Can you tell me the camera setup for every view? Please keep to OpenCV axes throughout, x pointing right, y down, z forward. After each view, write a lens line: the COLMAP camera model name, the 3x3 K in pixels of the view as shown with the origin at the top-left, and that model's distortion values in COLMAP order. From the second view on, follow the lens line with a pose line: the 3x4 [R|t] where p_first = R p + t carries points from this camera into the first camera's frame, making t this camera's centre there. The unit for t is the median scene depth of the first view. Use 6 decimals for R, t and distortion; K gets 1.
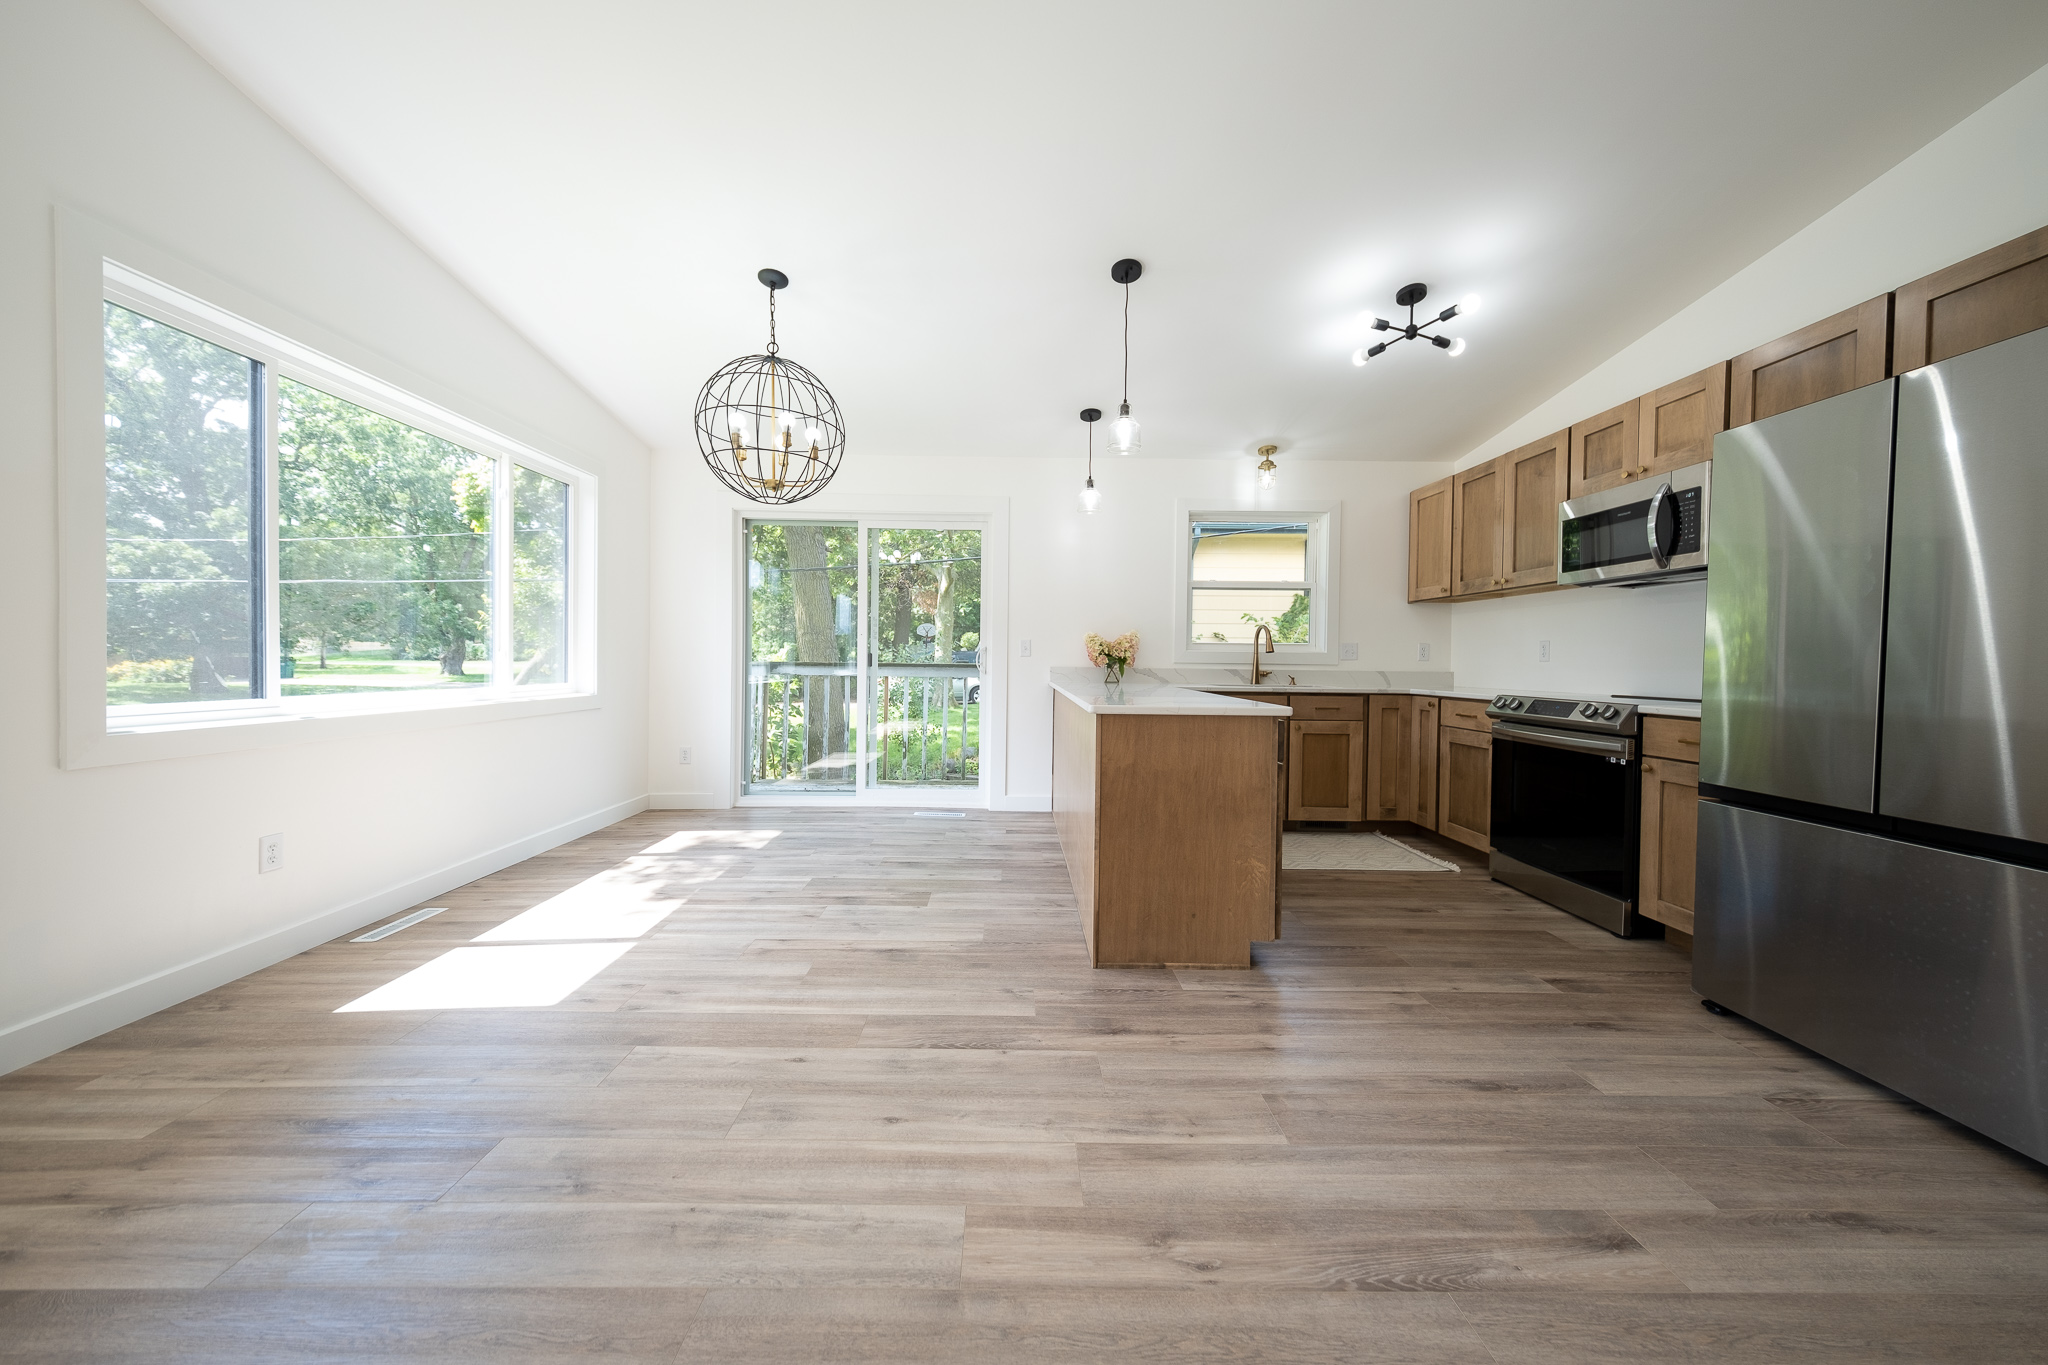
lens RADIAL K [[706.9, 0, 1018.4], [0, 706.9, 673.8], [0, 0, 1]] dist [0.013947, -0.004718]
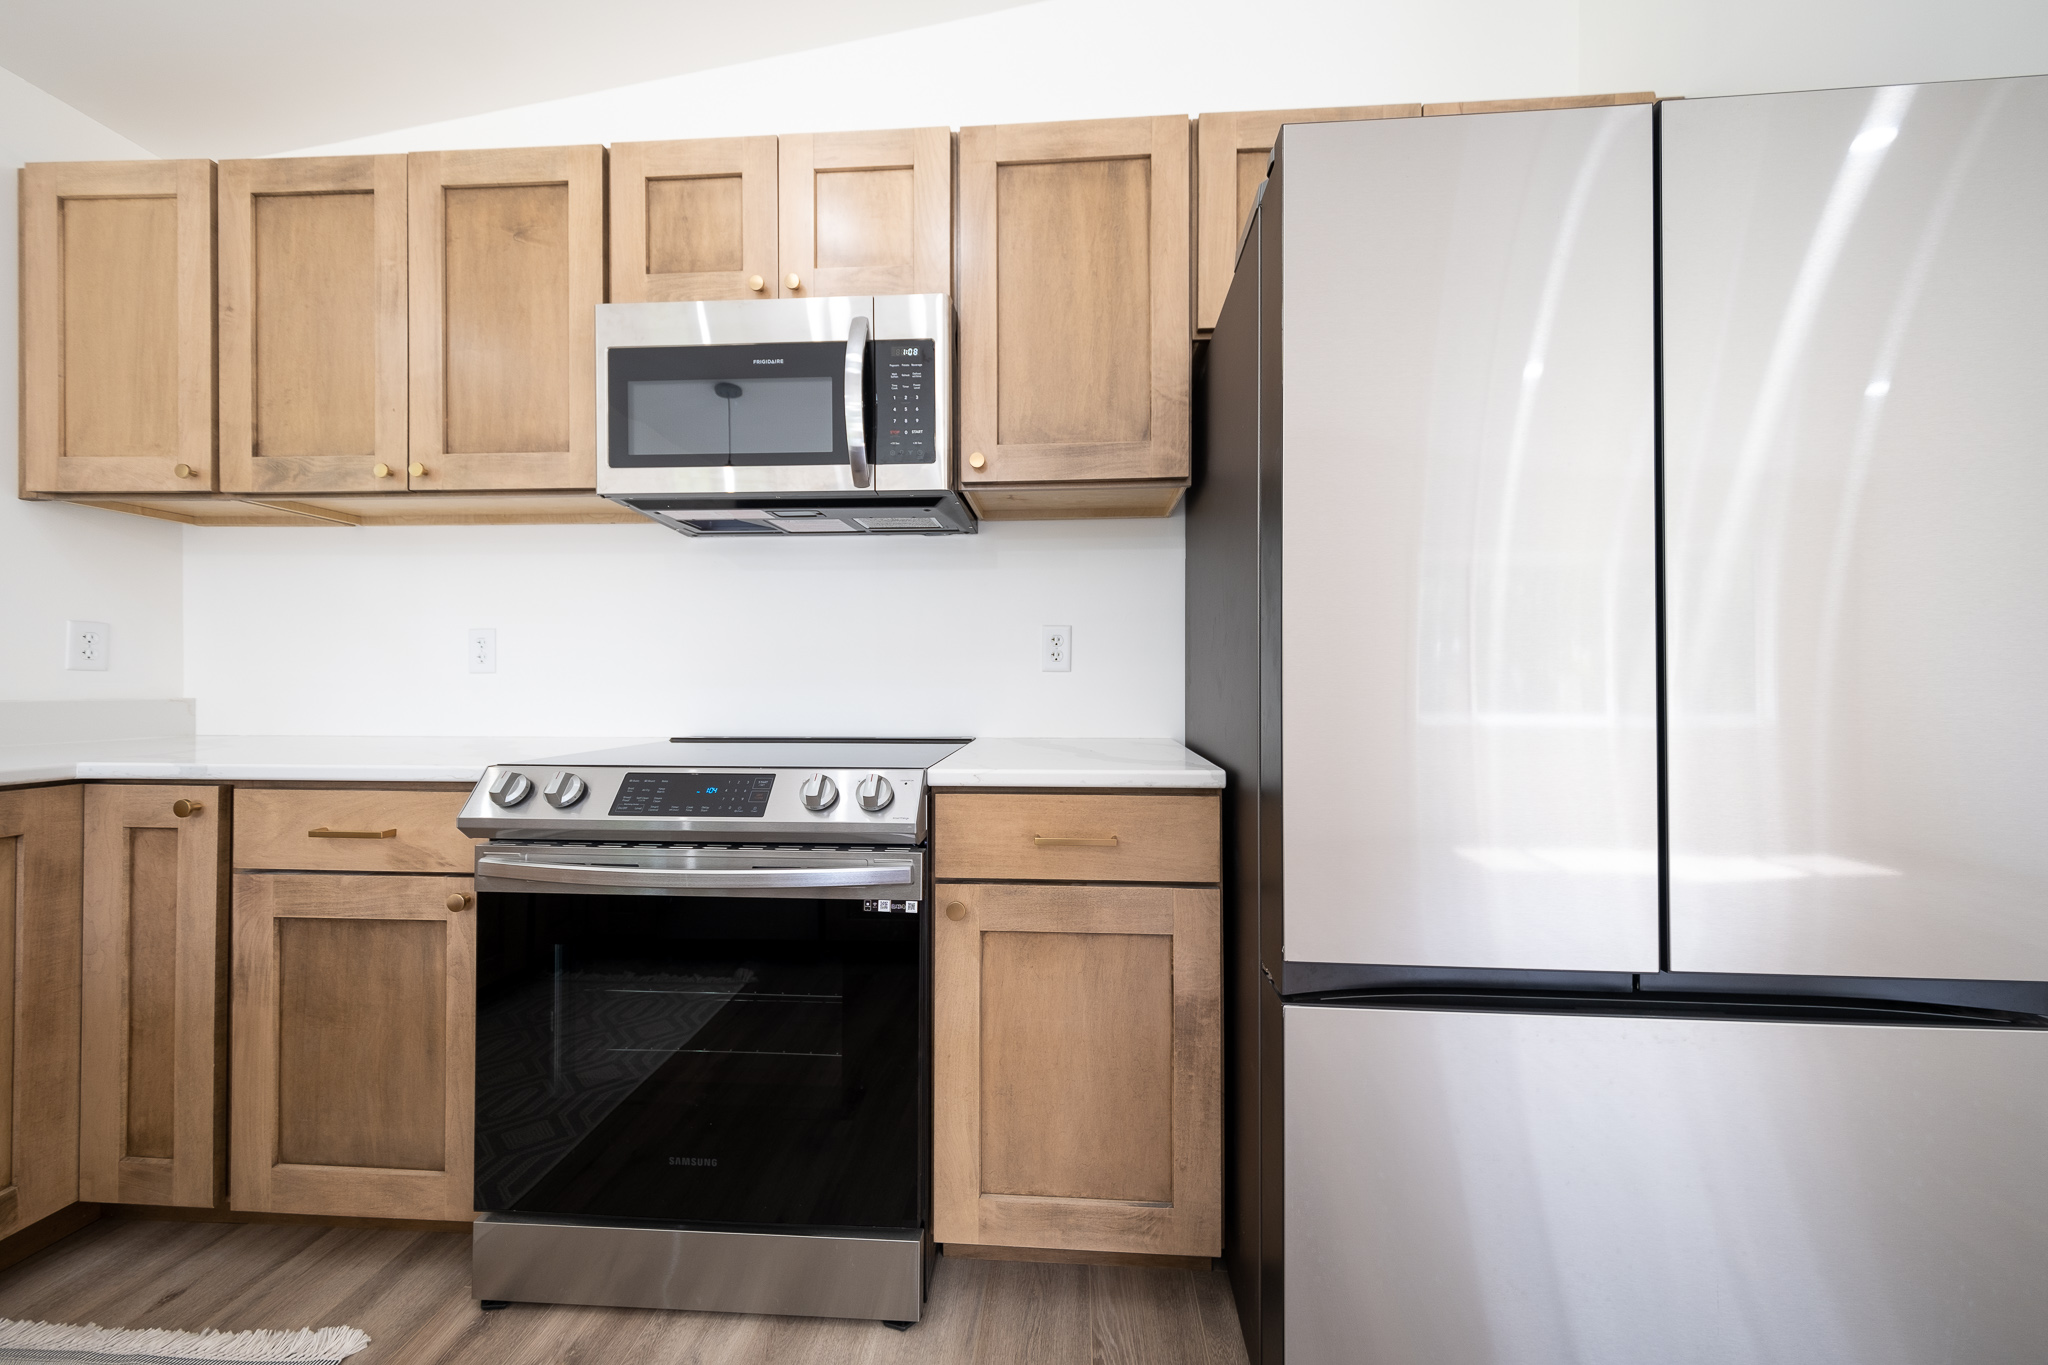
lens RADIAL K [[712.4, 0, 1024.0], [0, 712.4, 682.5], [0, 0, 1]] dist [0.014002, -0.003954]
pose [[0.070208, -0.007877, 0.997501, 0.336805], [0.017524, 0.999824, 0.006662, -0.008952], [-0.997378, 0.017013, 0.070334, 0.702951]]
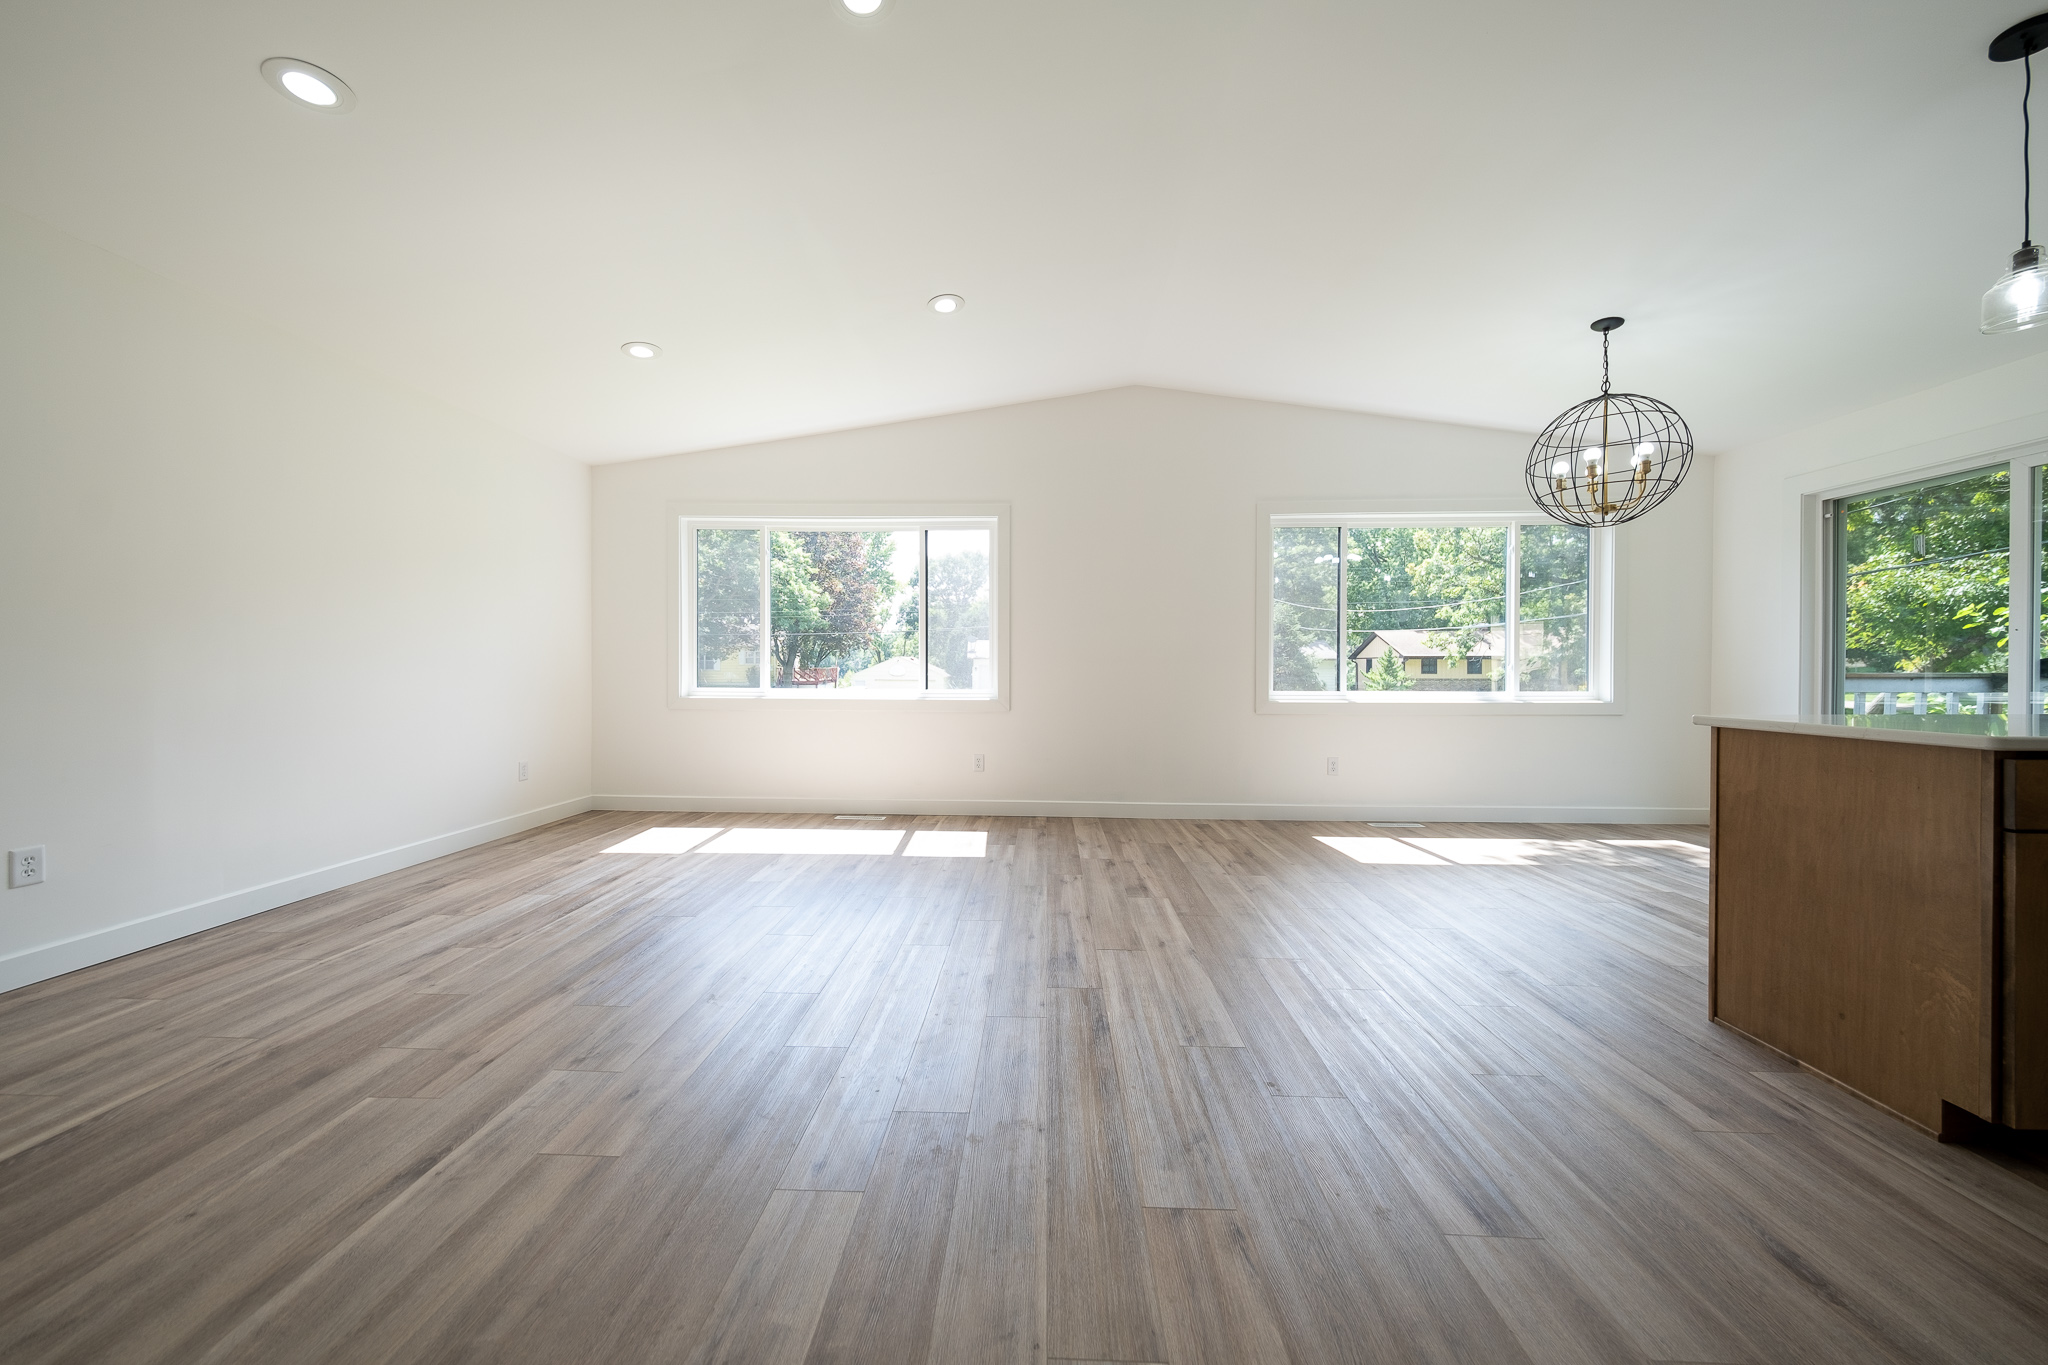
lens RADIAL K [[696.5, 0, 1007.6], [0, 696.5, 667.0], [0, 0, 1]] dist [0.011364, -0.000042]
pose [[-0.061425, -0.012979, -0.998027, 0.703274], [-0.021514, 0.999700, -0.011677, 0.008984], [0.997880, 0.020754, -0.061686, 0.129624]]
